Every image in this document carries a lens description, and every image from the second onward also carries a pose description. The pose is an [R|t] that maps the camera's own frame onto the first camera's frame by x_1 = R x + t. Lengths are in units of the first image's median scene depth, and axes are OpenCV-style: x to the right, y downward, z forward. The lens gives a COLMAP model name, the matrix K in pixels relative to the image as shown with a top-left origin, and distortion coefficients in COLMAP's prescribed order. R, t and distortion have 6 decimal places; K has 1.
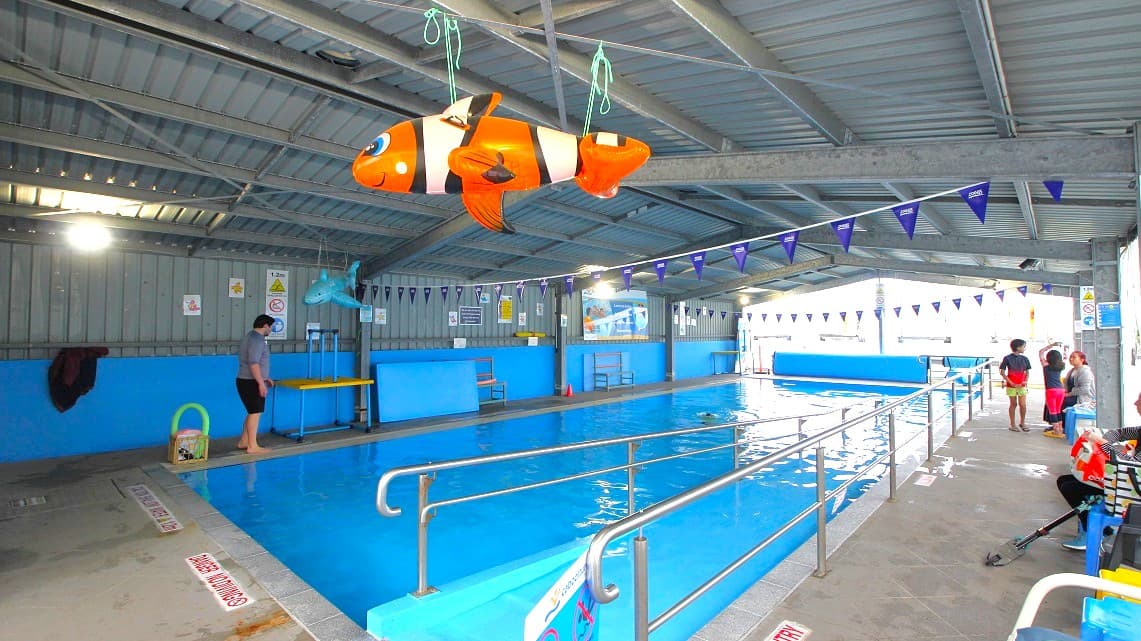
lens RADIAL K [[538.3, 0, 570.7], [0, 538.3, 315.4], [0, 0, 1]] dist [0.005178, -0.021067]
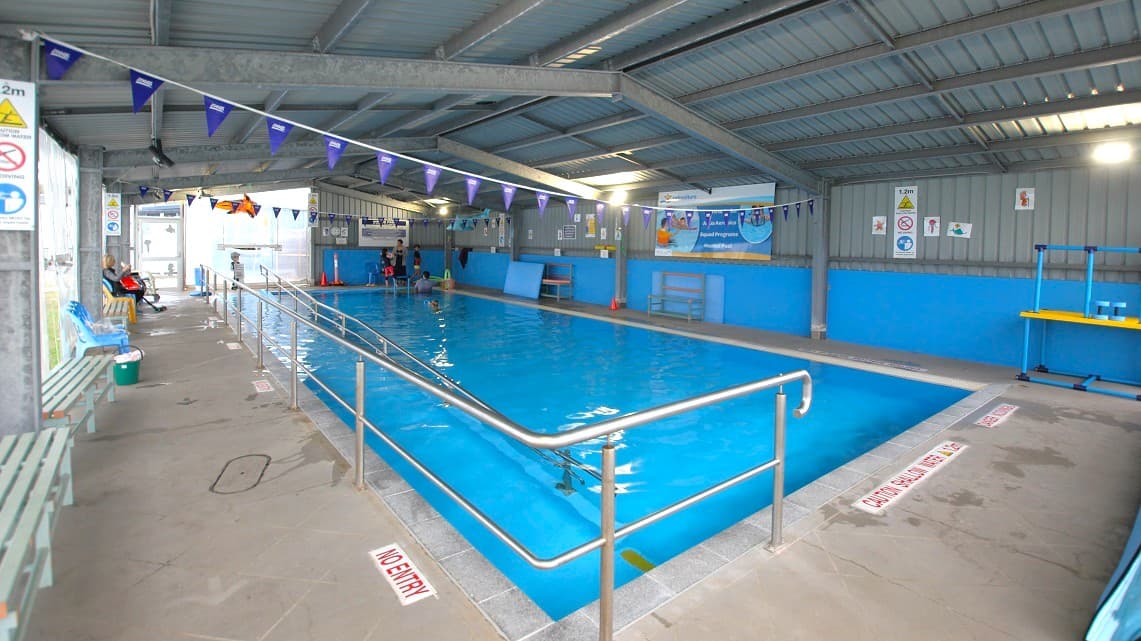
lens RADIAL K [[535.3, 0, 595.4], [0, 535.3, 255.0], [0, 0, 1]] dist [0.032315, 0.000051]
pose [[-0.127945, 0.017853, -0.991621, 0.503087], [0.011656, 0.999796, 0.016496, 0.016742], [0.991713, -0.009448, -0.128127, 0.574610]]
